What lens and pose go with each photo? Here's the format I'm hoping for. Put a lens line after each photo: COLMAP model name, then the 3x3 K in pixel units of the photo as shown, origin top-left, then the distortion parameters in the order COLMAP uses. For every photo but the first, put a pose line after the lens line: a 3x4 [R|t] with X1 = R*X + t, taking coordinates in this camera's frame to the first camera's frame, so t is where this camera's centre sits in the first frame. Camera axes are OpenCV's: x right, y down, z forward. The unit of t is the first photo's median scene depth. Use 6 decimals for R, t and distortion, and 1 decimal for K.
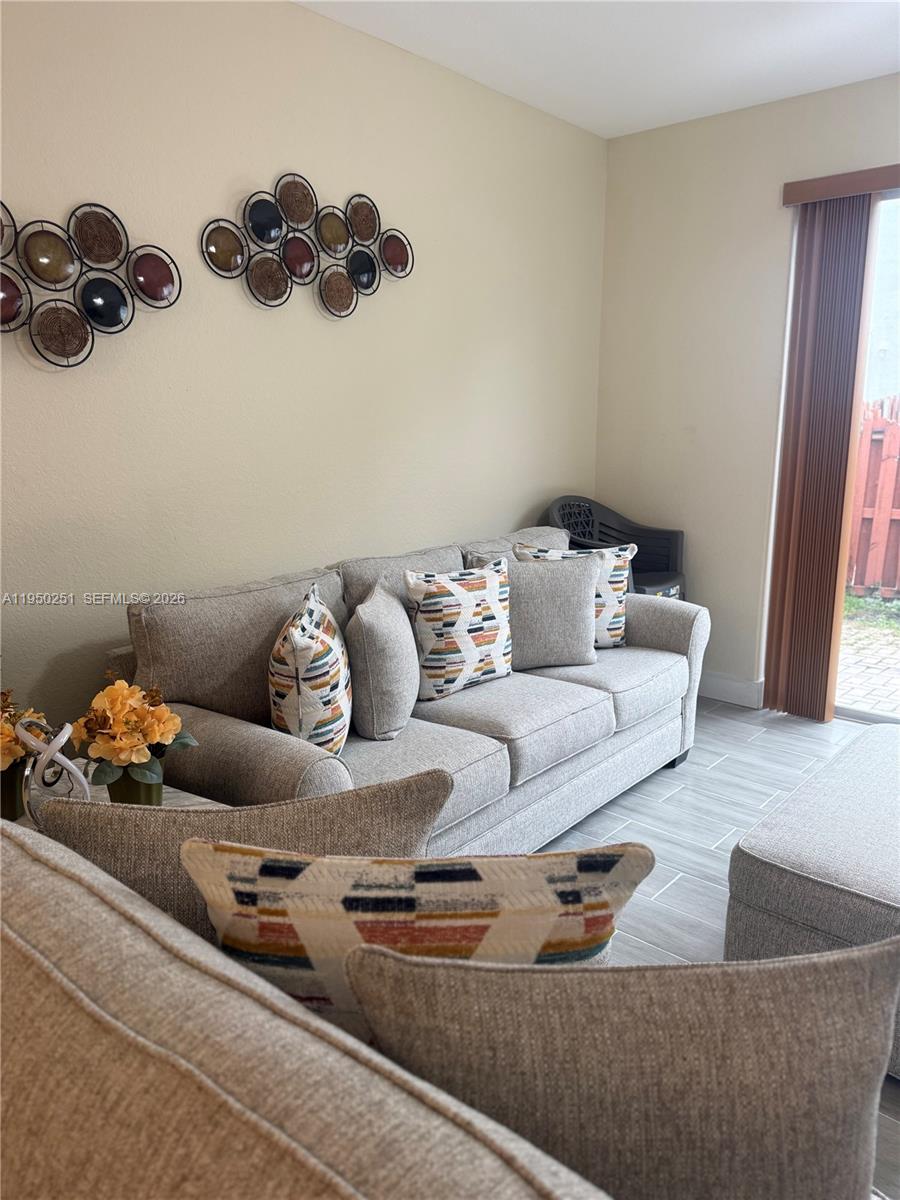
lens RADIAL K [[853.9, 0, 442.9], [0, 853.9, 596.0], [0, 0, 1]] dist [0.084802, -0.095129]
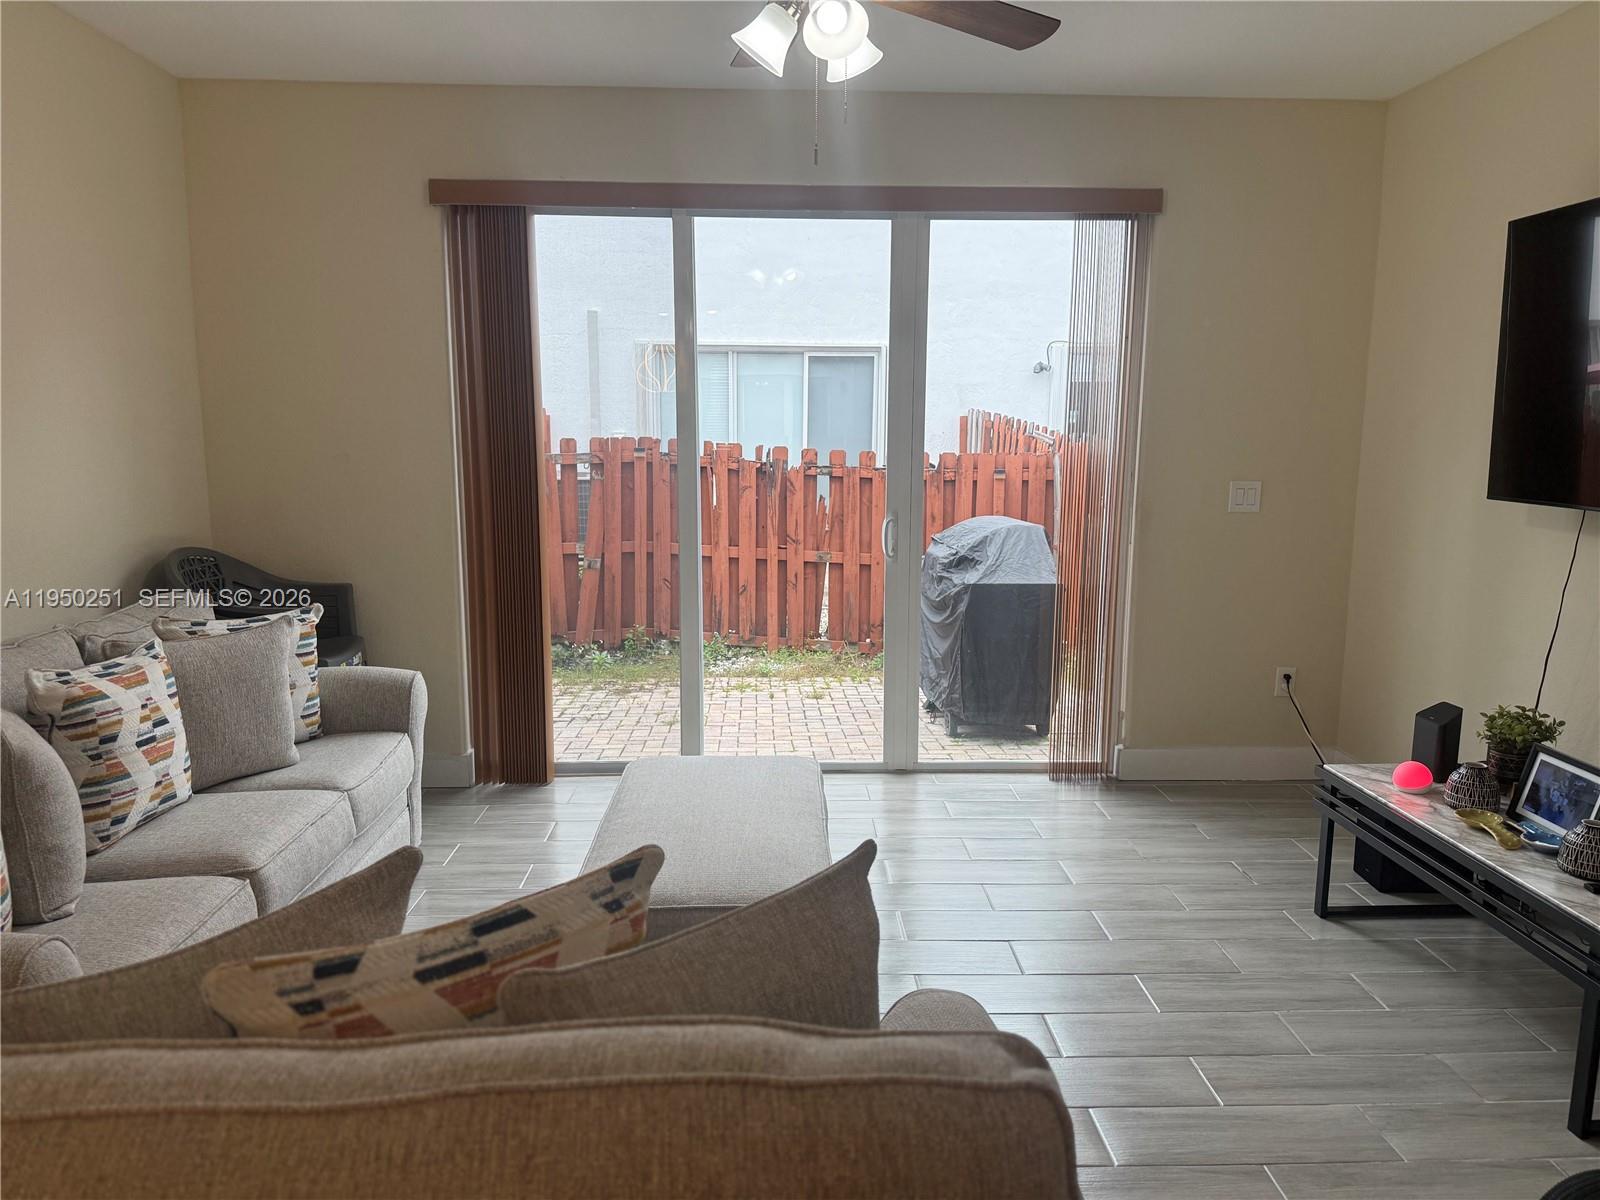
lens RADIAL K [[1138.6, 0, 804.6], [0, 1138.6, 595.7], [0, 0, 1]] dist [0.084802, -0.095129]
pose [[0.730679, -0.094522, 0.676147, -0.204140], [0.137678, 0.990423, -0.010326, 0.005259], [-0.668695, 0.100635, 0.736695, -0.082302]]
